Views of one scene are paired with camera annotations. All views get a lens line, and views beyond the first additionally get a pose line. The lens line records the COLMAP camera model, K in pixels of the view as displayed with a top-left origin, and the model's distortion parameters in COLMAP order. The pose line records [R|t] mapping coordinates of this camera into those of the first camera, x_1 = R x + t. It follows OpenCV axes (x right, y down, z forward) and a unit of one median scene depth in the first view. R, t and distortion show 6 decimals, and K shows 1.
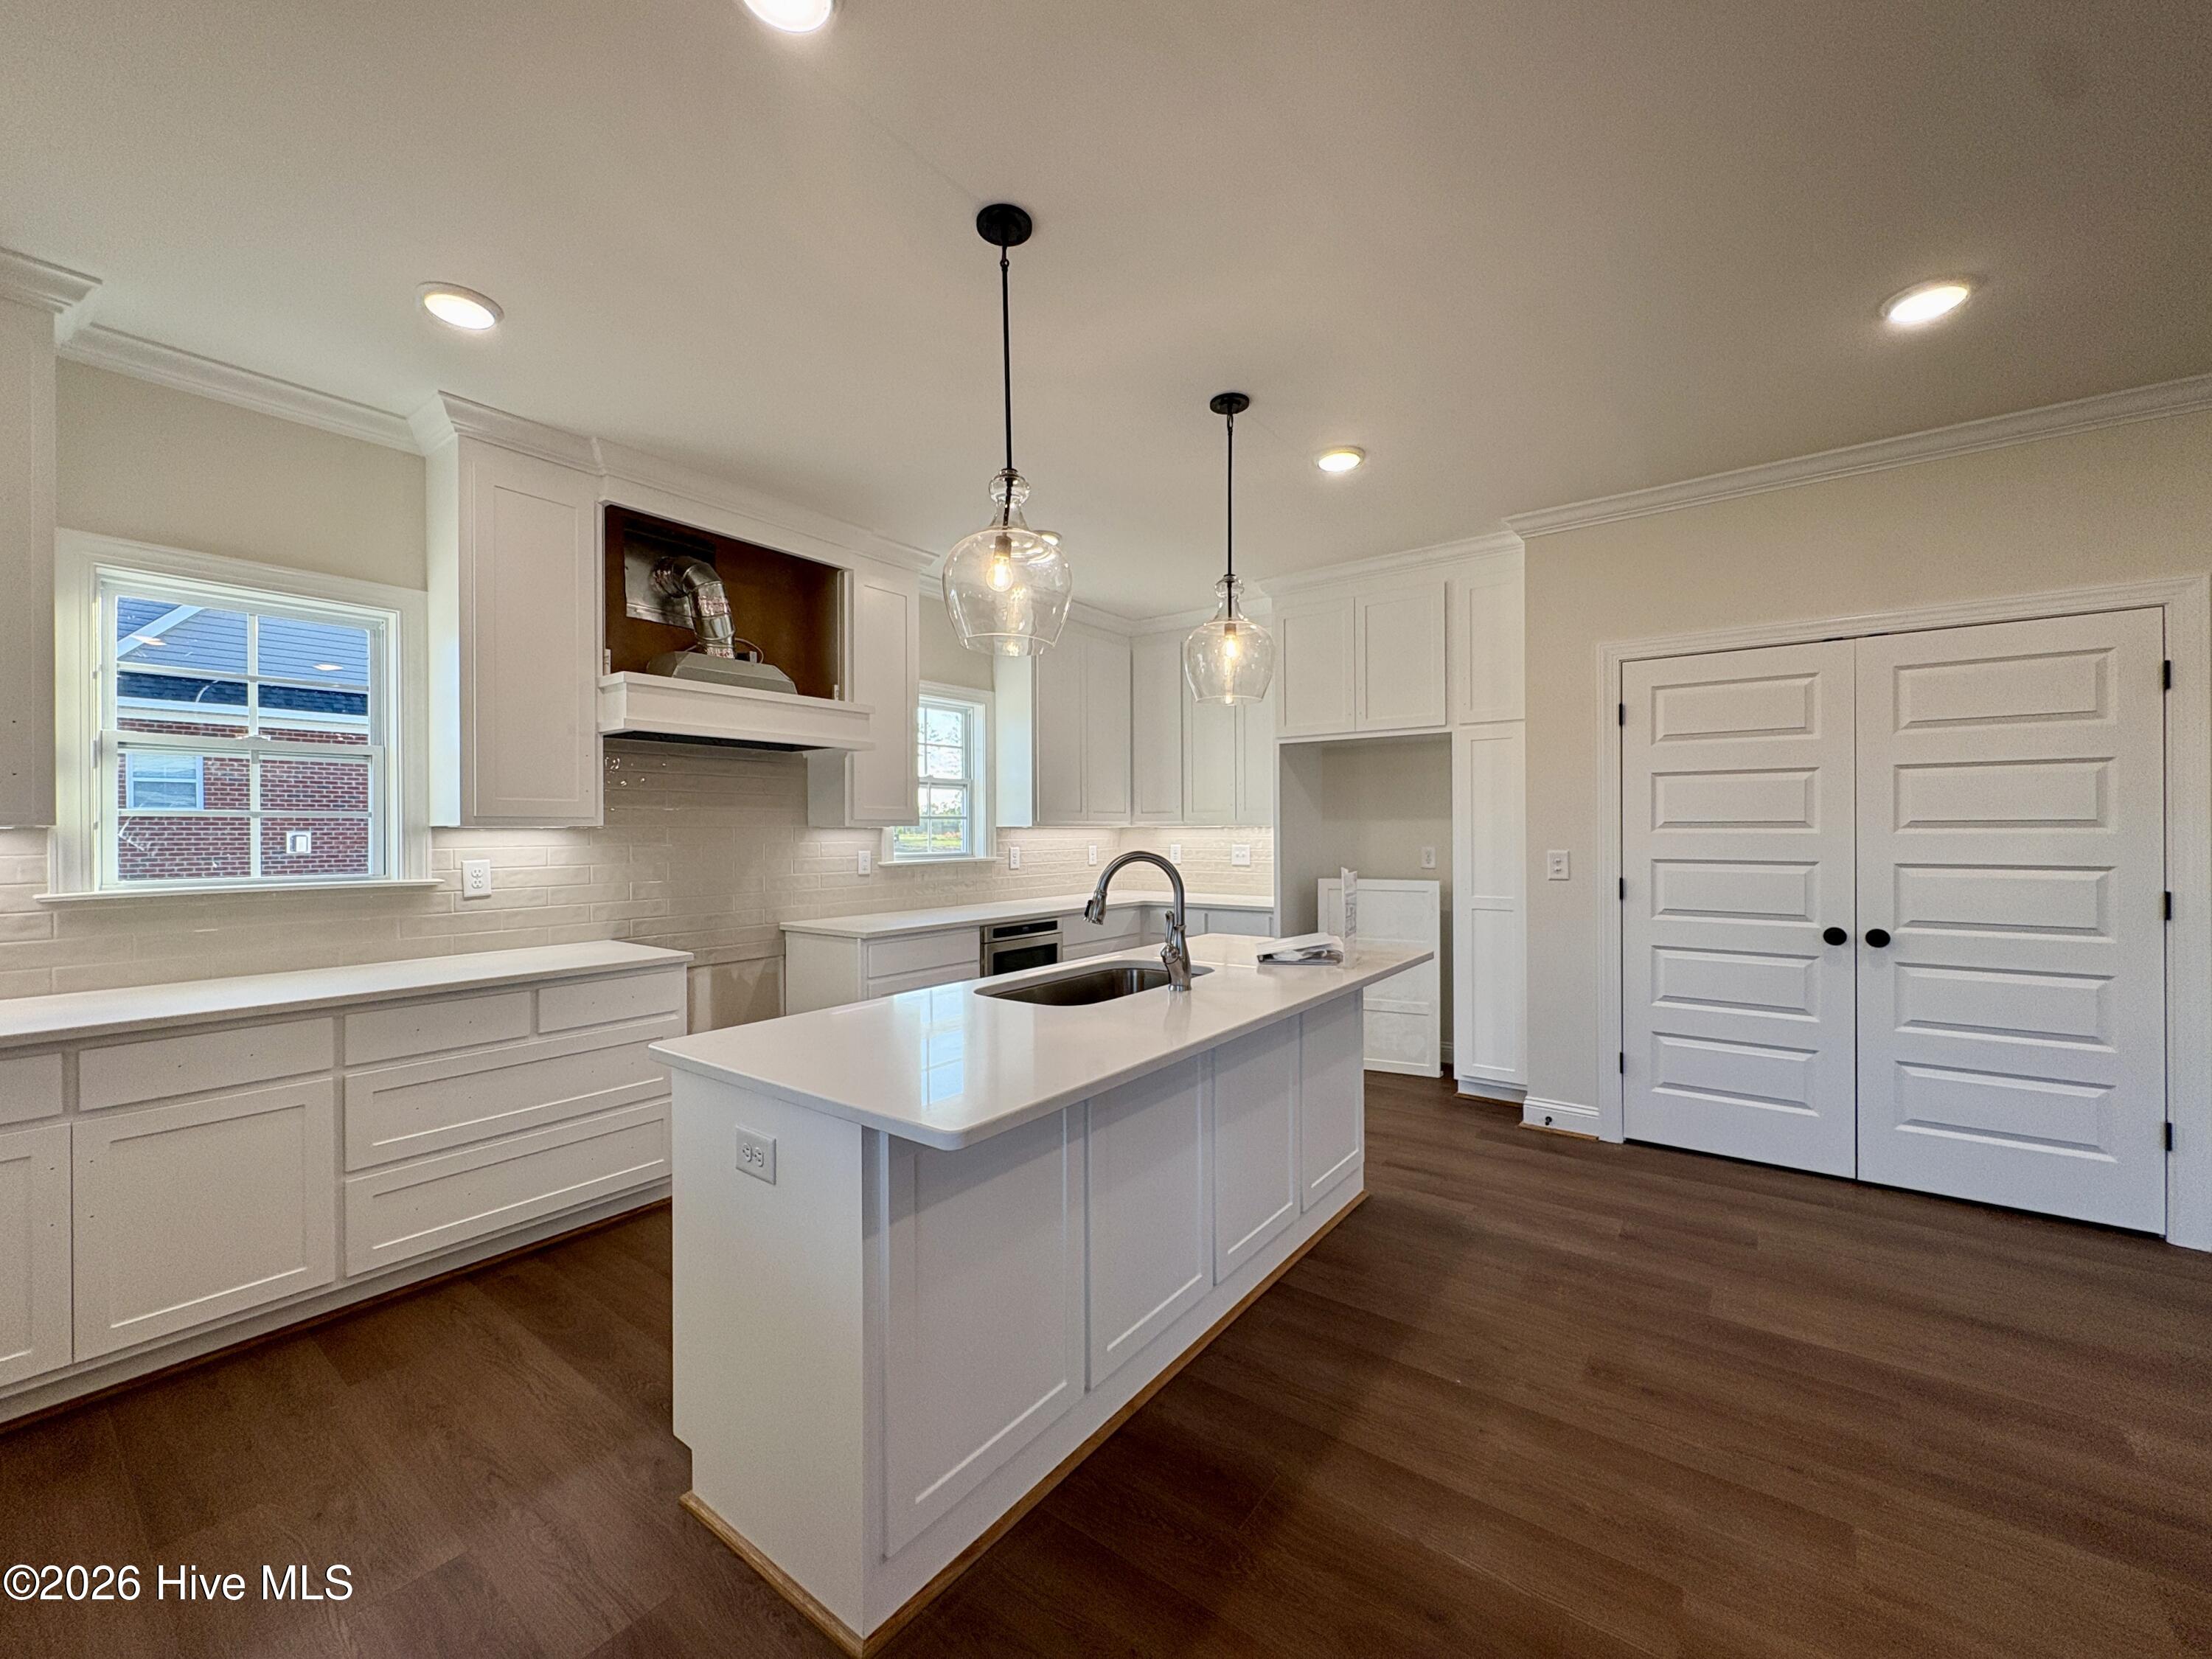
lens RADIAL K [[878.4, 0, 1107.5], [0, 878.4, 828.9], [0, 0, 1]] dist [0.001545, -0.000160]
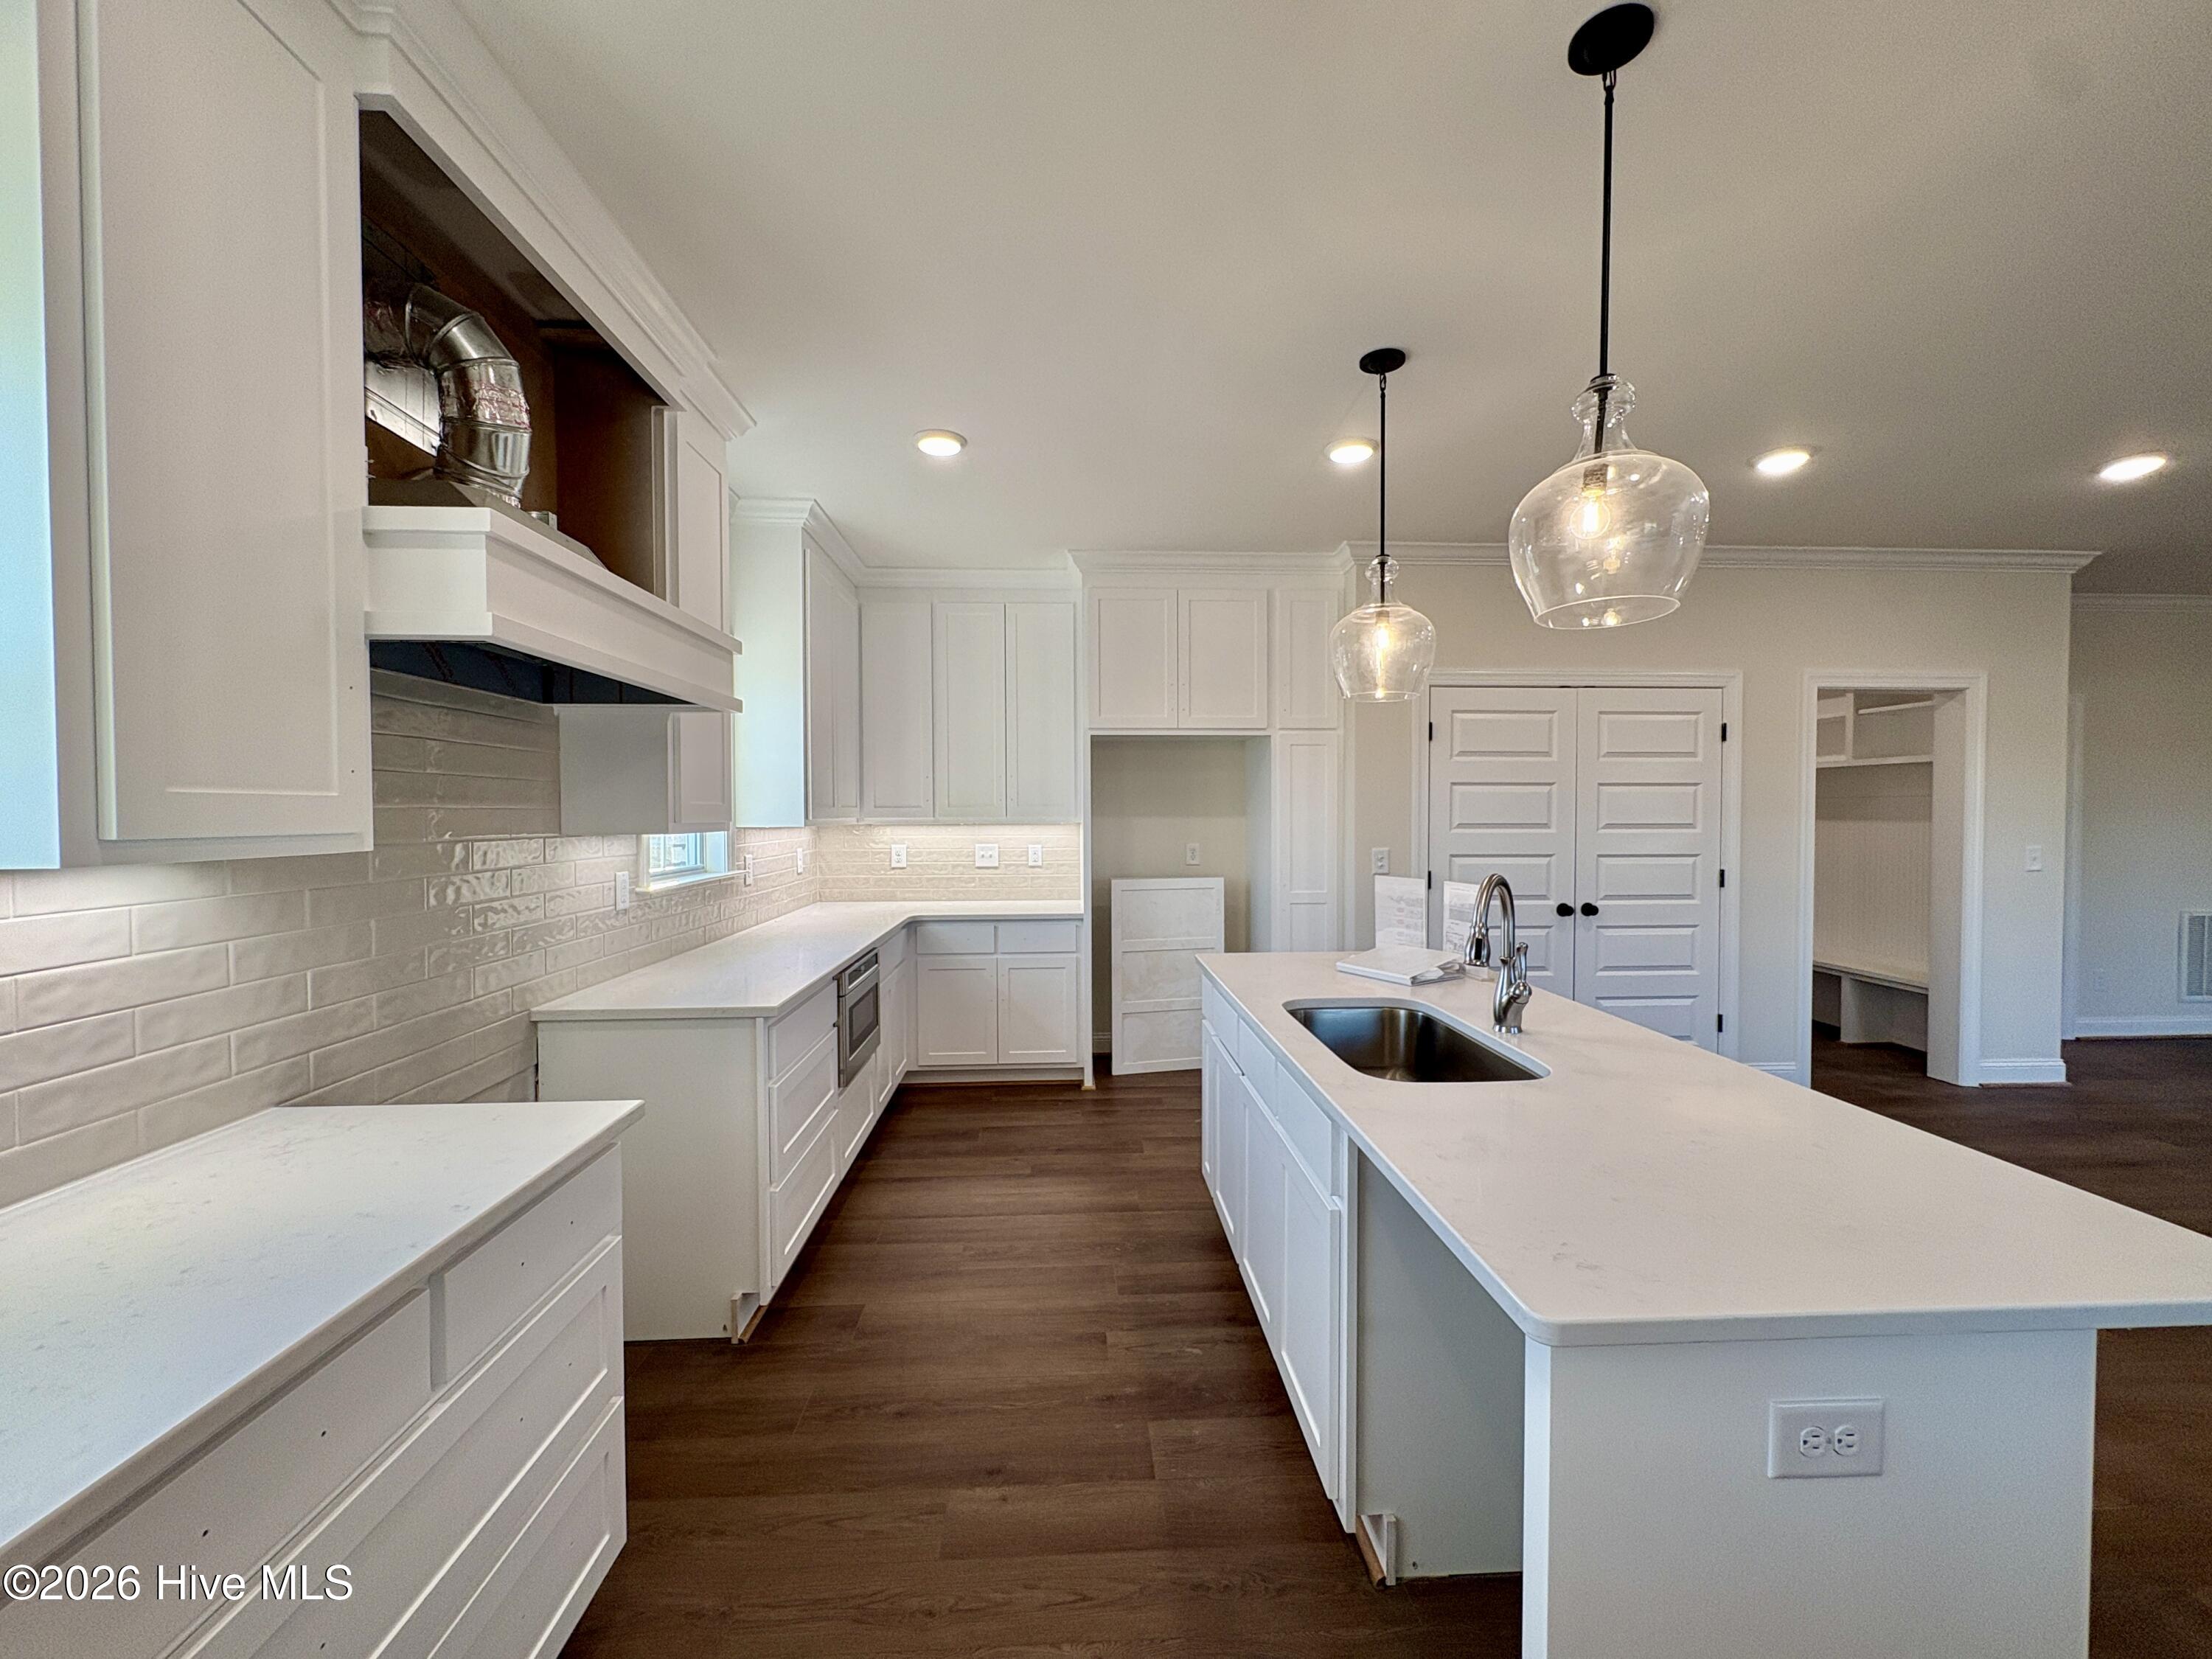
lens RADIAL K [[878.4, 0, 1104.5], [0, 878.4, 832.4], [0, 0, 1]] dist [0.001545, -0.000160]
pose [[0.769040, -0.012392, 0.639081, -0.580799], [-0.002168, 0.999756, 0.021994, -0.024169], [-0.639197, -0.018300, 0.768825, 0.439856]]
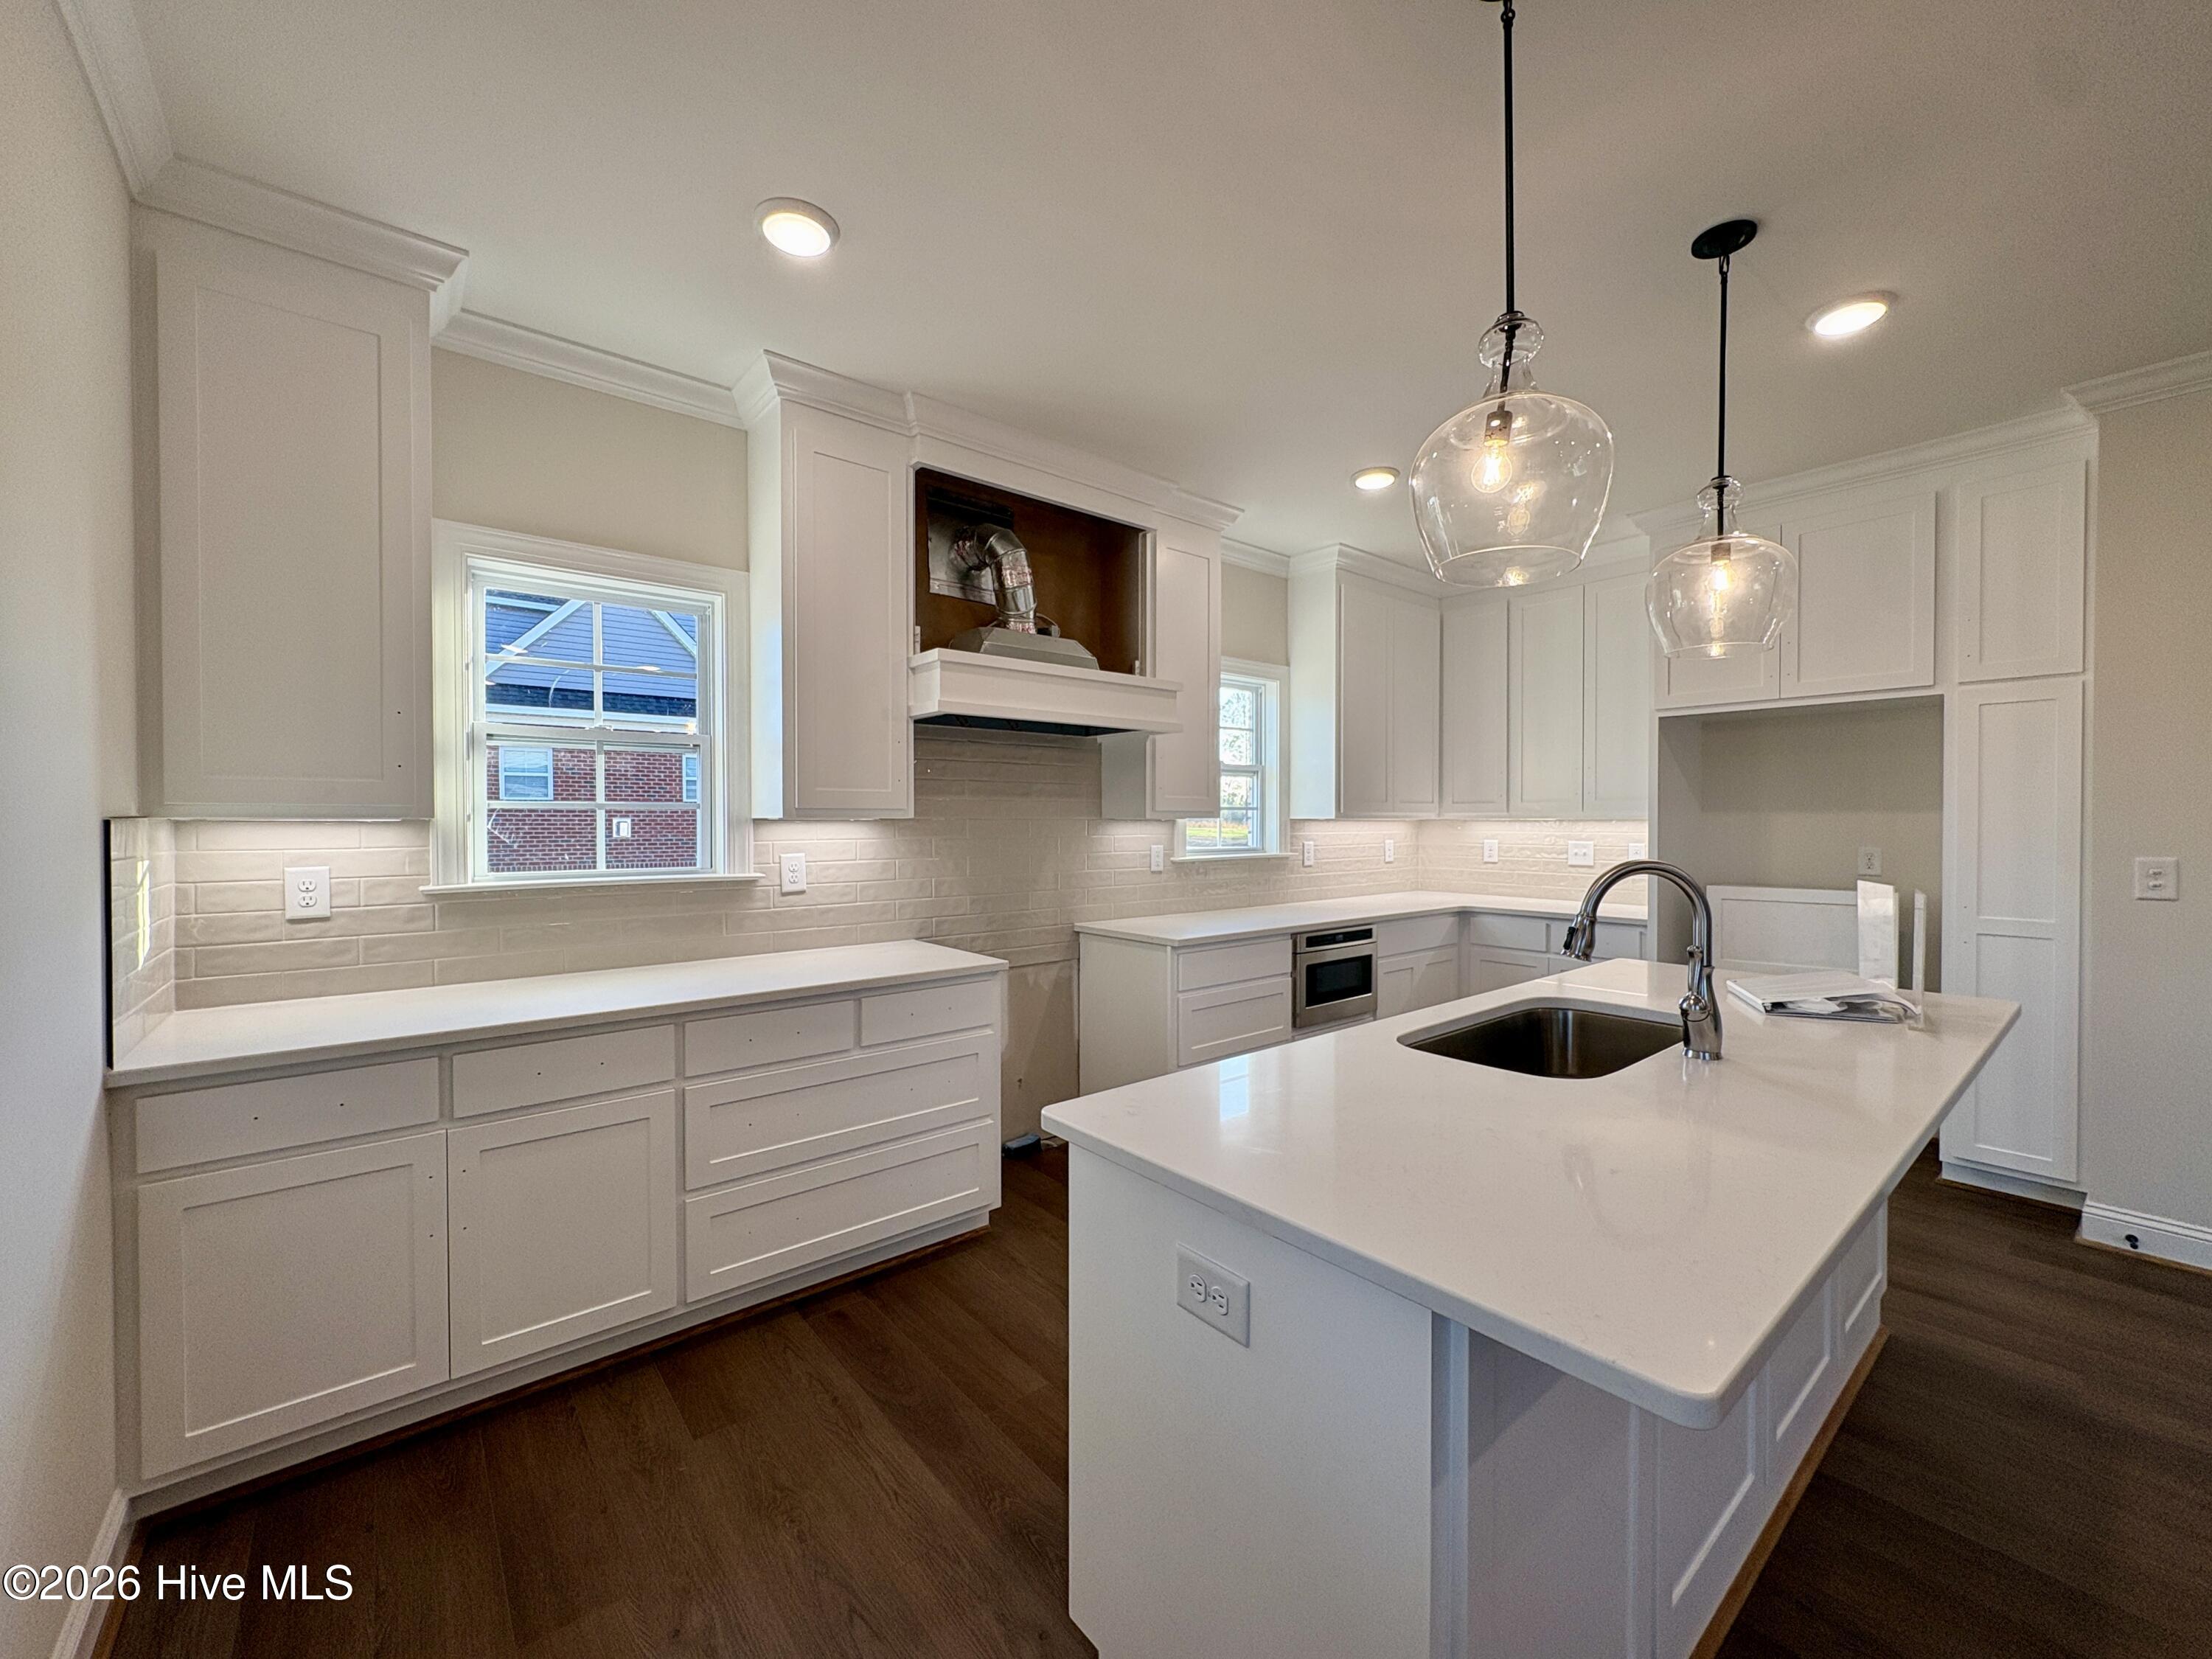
lens RADIAL K [[878.4, 0, 1108.2], [0, 878.4, 828.9], [0, 0, 1]] dist [0.001545, -0.000160]
pose [[0.972436, 0.007076, -0.233064, -0.162663], [-0.003984, 0.999898, 0.013734, -0.005854], [0.233137, -0.012427, 0.972364, 0.153064]]
